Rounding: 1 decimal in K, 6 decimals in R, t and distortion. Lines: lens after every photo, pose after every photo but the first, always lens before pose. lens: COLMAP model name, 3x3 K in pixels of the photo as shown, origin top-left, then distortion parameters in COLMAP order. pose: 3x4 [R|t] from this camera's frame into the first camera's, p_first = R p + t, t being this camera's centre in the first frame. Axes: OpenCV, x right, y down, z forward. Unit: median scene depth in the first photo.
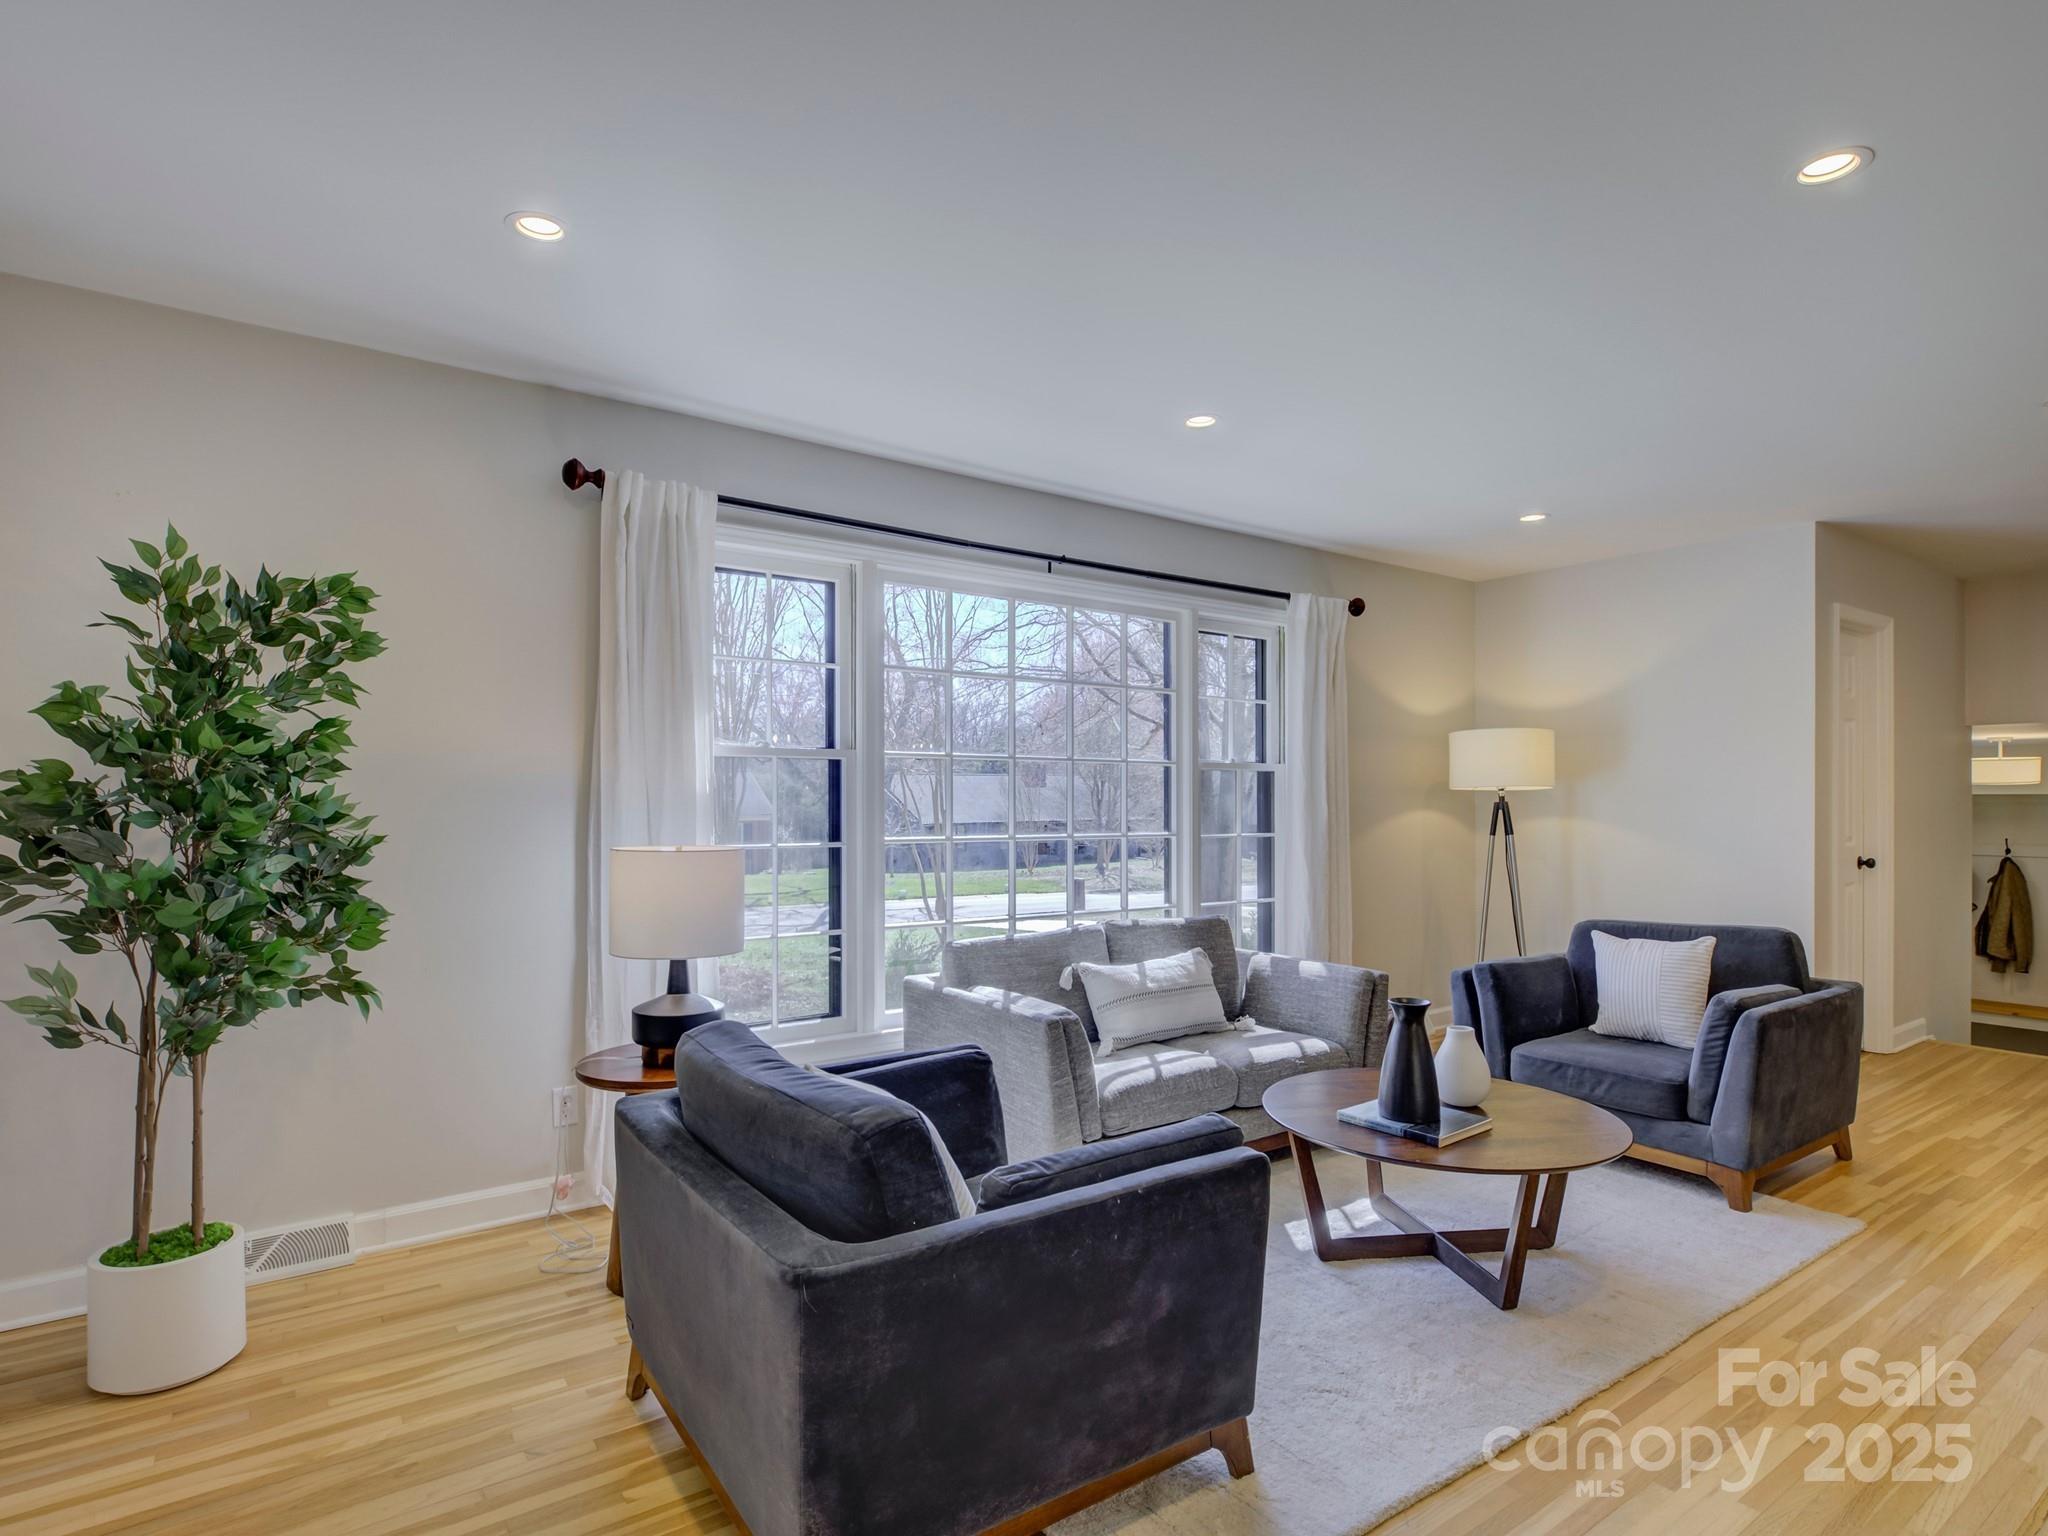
lens RADIAL K [[1066.2, 0, 1004.4], [0, 1066.2, 806.7], [0, 0, 1]] dist [0.001440, -0.001231]
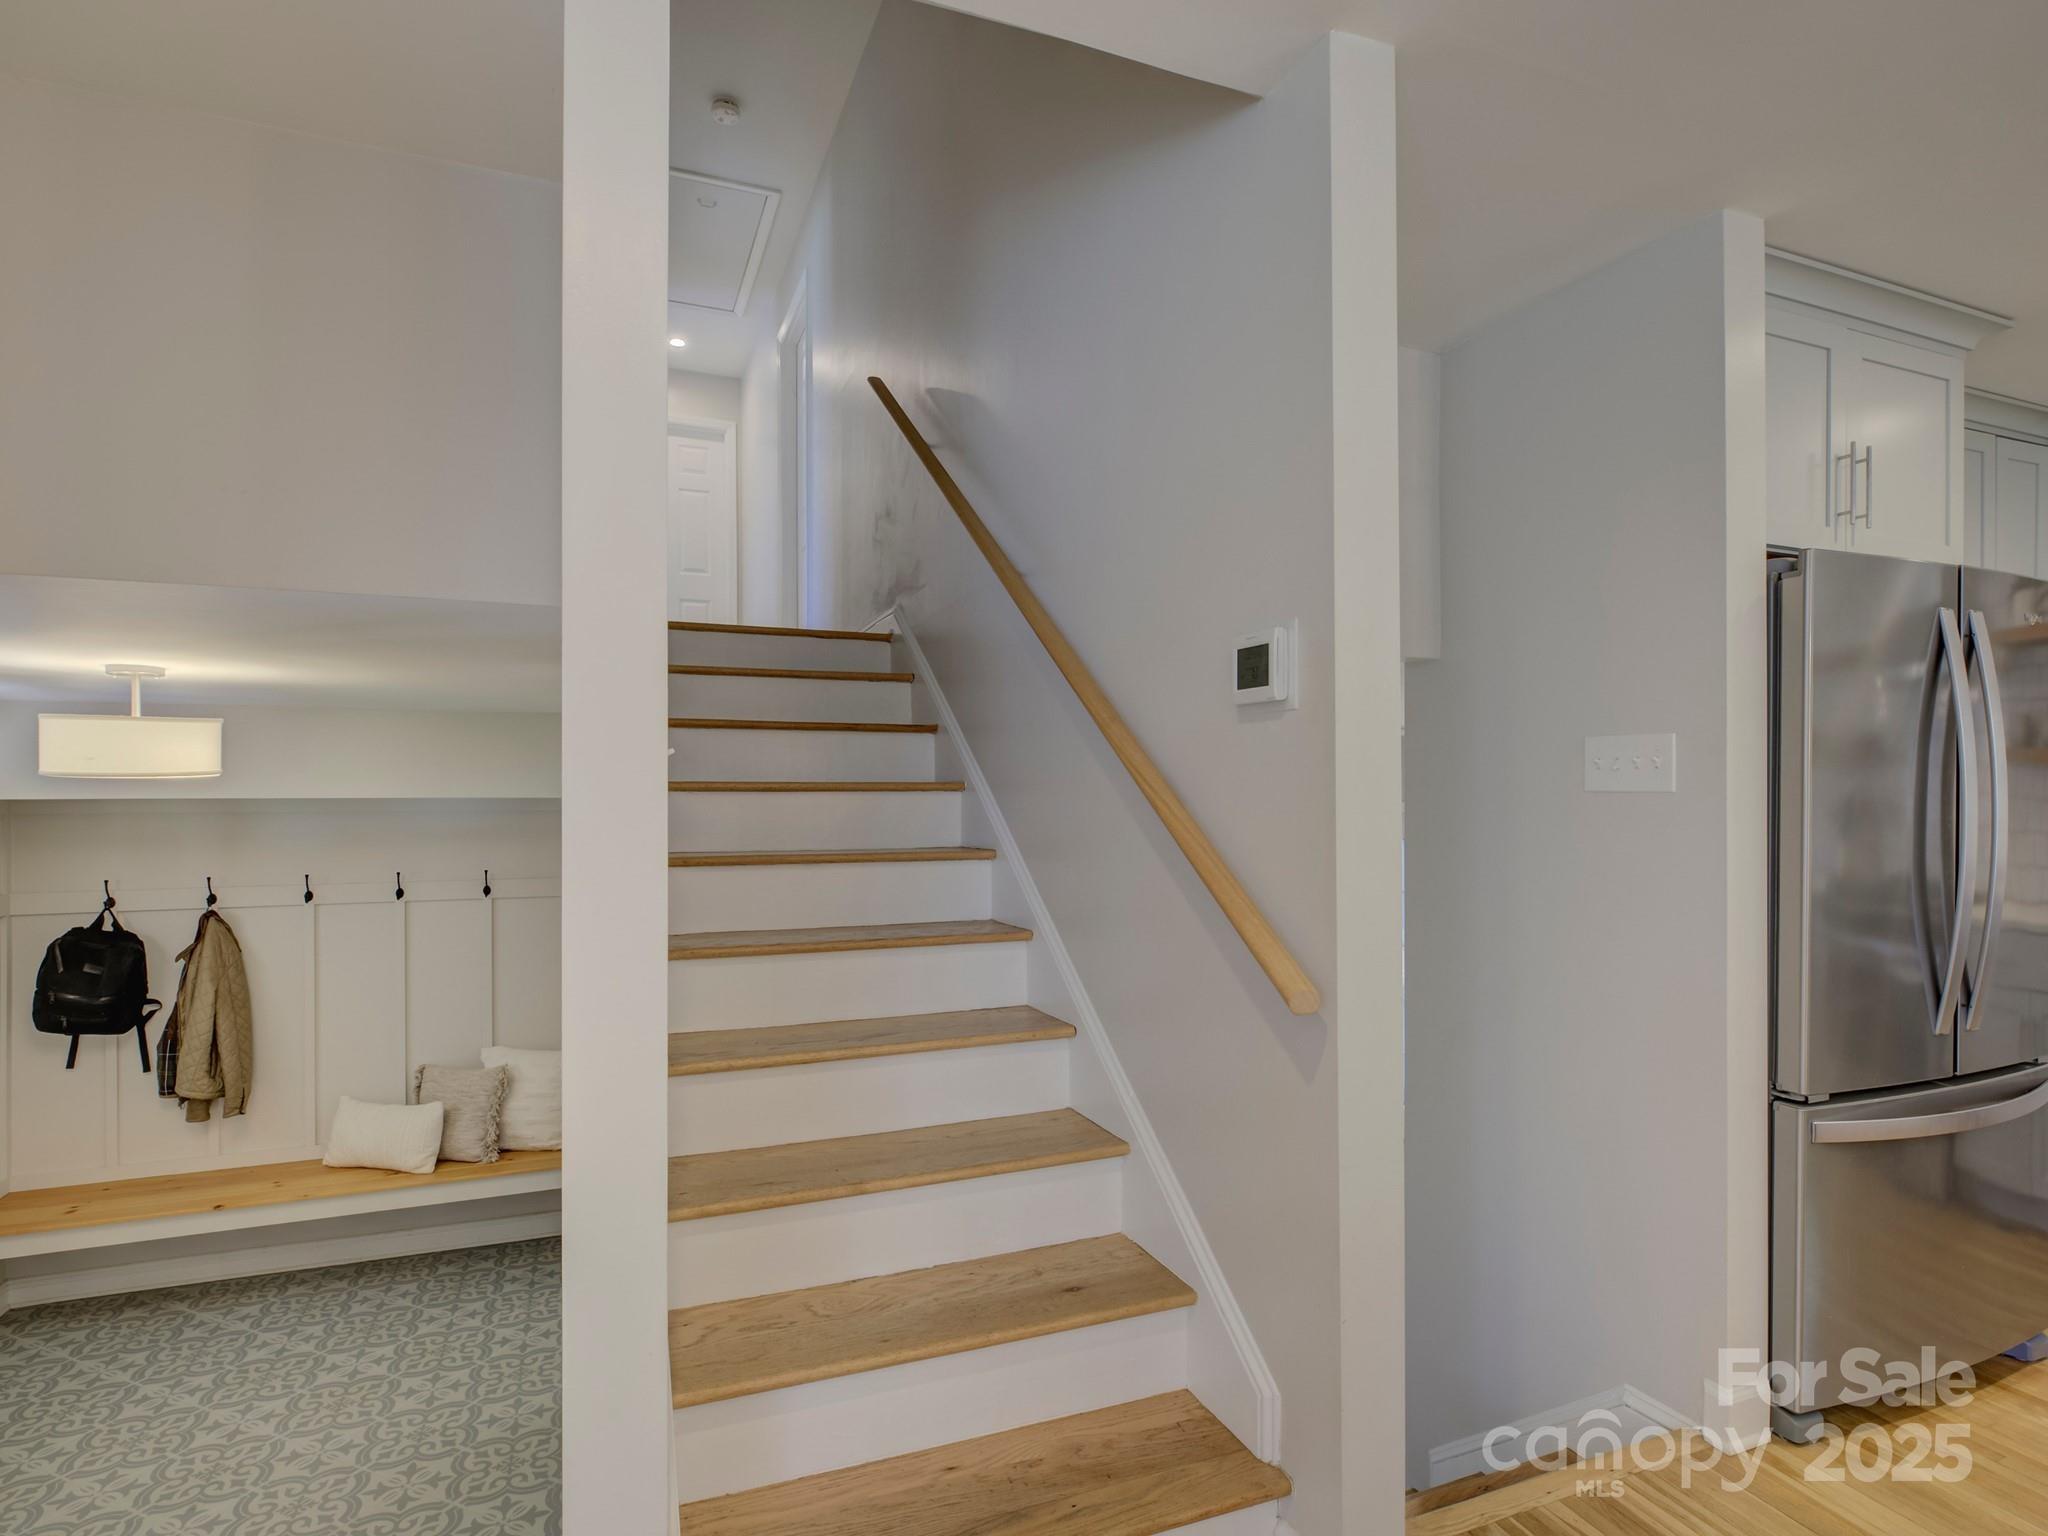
lens RADIAL K [[1066.2, 0, 1016.0], [0, 1066.2, 777.3], [0, 0, 1]] dist [0.001440, -0.001231]
pose [[0.226253, -0.002858, 0.974064, 0.500334], [0.008312, 0.999965, 0.001003, -0.019192], [-0.974033, 0.007870, 0.226269, 0.470931]]
